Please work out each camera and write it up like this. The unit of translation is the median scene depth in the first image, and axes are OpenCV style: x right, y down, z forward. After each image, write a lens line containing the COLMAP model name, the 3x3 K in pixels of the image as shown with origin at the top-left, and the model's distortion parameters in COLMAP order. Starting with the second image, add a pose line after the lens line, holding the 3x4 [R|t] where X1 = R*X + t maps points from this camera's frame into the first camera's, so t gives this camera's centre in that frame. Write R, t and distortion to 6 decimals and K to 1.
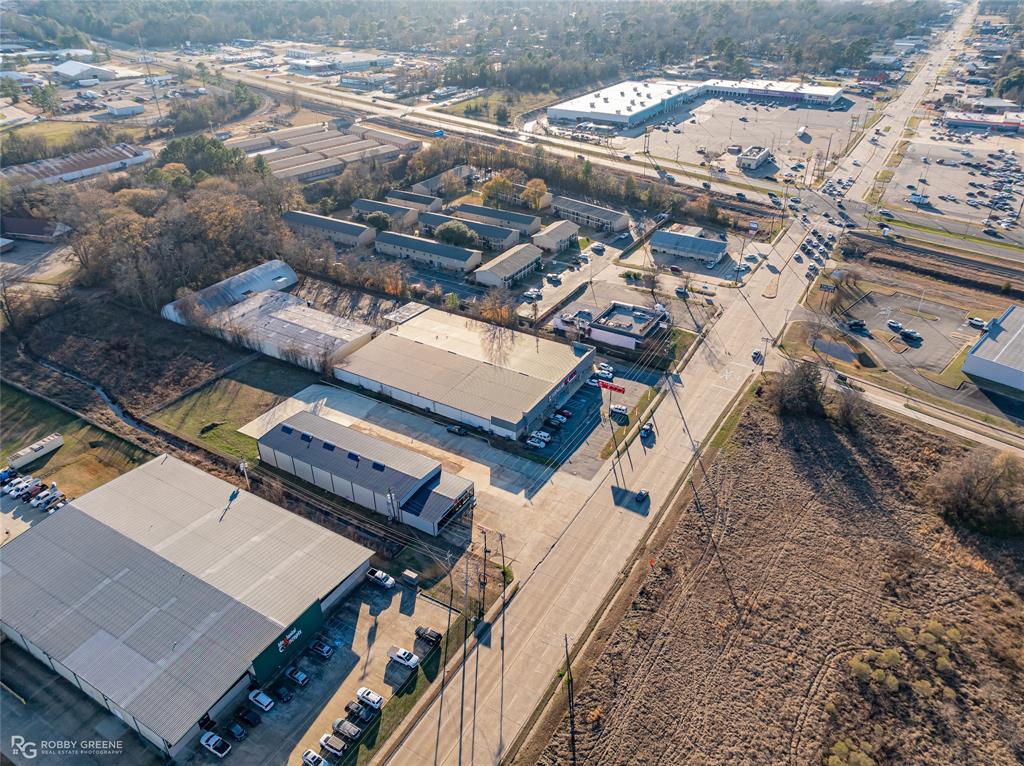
lens RADIAL K [[711.9, 0, 512.9], [0, 711.9, 382.0], [0, 0, 1]] dist [-0.001179, -0.001630]
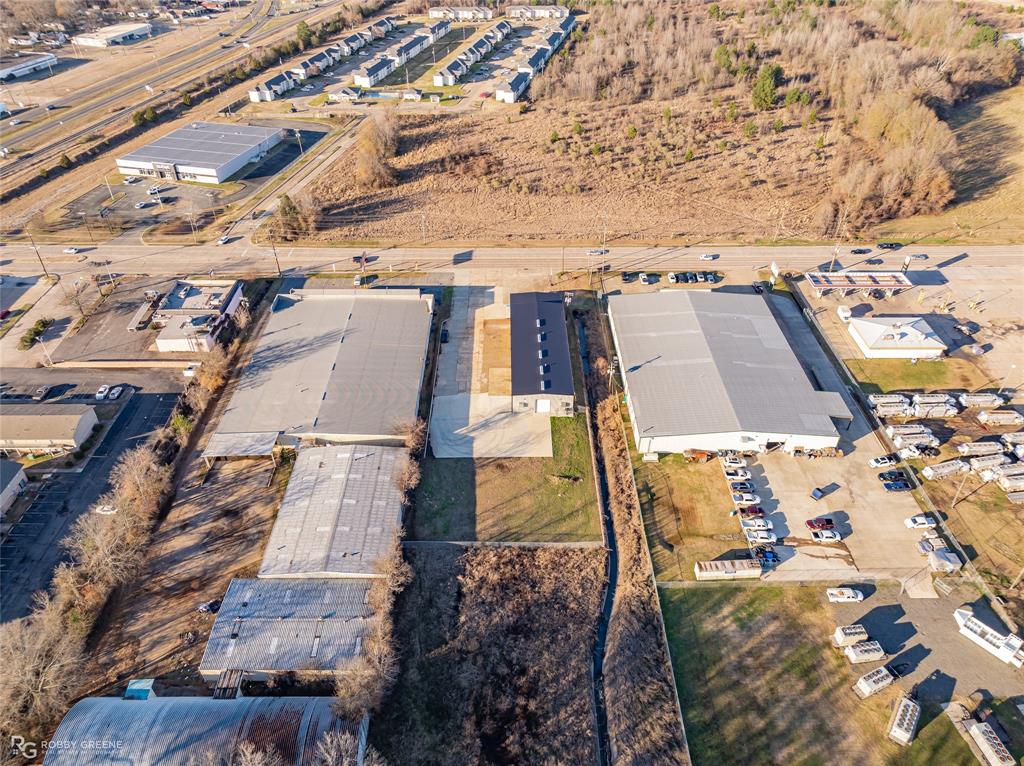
lens RADIAL K [[714.7, 0, 512.9], [0, 714.7, 381.4], [0, 0, 1]] dist [-0.015267, 0.023228]
pose [[-0.517534, -0.523634, 0.676732, -0.820405], [0.440250, 0.515219, 0.735343, -0.593437], [-0.733716, 0.678496, -0.036113, 0.893409]]
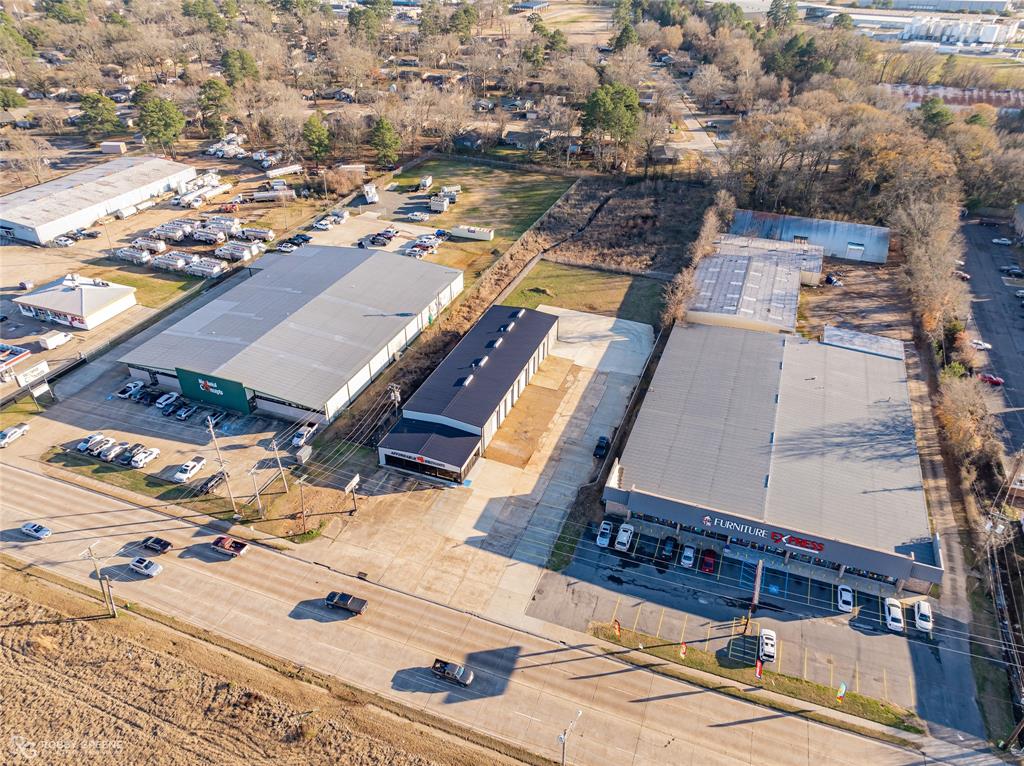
lens RADIAL K [[714.7, 0, 512.9], [0, 714.7, 381.4], [0, 0, 1]] dist [-0.015267, 0.023228]
pose [[0.172217, 0.537371, -0.825575, 0.385349], [-0.514886, 0.763600, 0.389624, -0.178889], [0.839782, 0.357977, 0.408190, 0.554524]]
